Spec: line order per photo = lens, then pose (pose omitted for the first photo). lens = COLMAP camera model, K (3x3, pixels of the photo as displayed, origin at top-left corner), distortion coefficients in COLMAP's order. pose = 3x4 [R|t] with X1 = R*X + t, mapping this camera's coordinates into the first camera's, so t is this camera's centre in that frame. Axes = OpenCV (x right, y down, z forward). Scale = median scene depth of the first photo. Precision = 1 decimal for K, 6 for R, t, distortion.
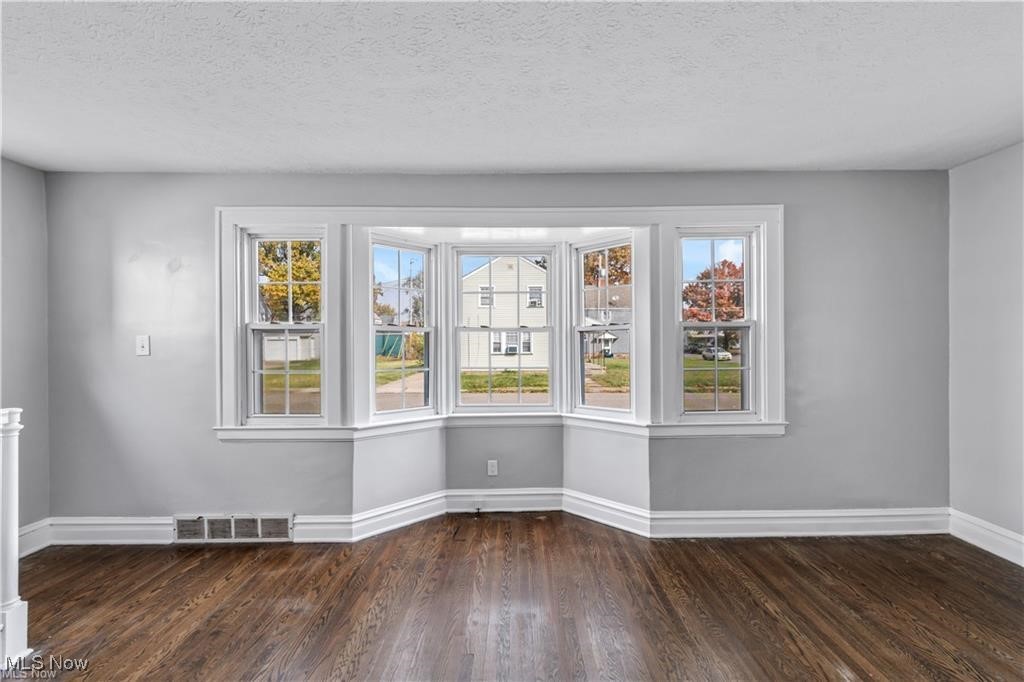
lens RADIAL K [[451.7, 0, 517.4], [0, 451.7, 351.4], [0, 0, 1]] dist [-0.001620, -0.000077]
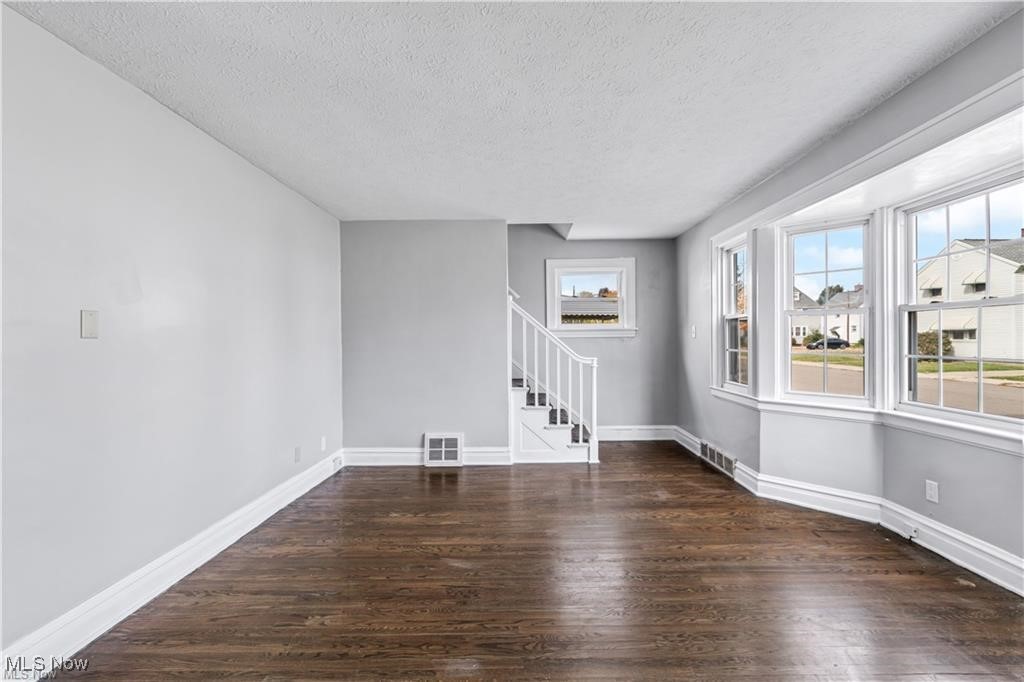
lens RADIAL K [[446.8, 0, 515.9], [0, 446.8, 339.8], [0, 0, 1]] dist [-0.000179, -0.000214]
pose [[-0.016958, 0.010071, -0.999805, 0.796826], [0.002200, 0.999947, 0.010036, -0.001031], [0.999854, -0.002030, -0.016979, 0.376778]]
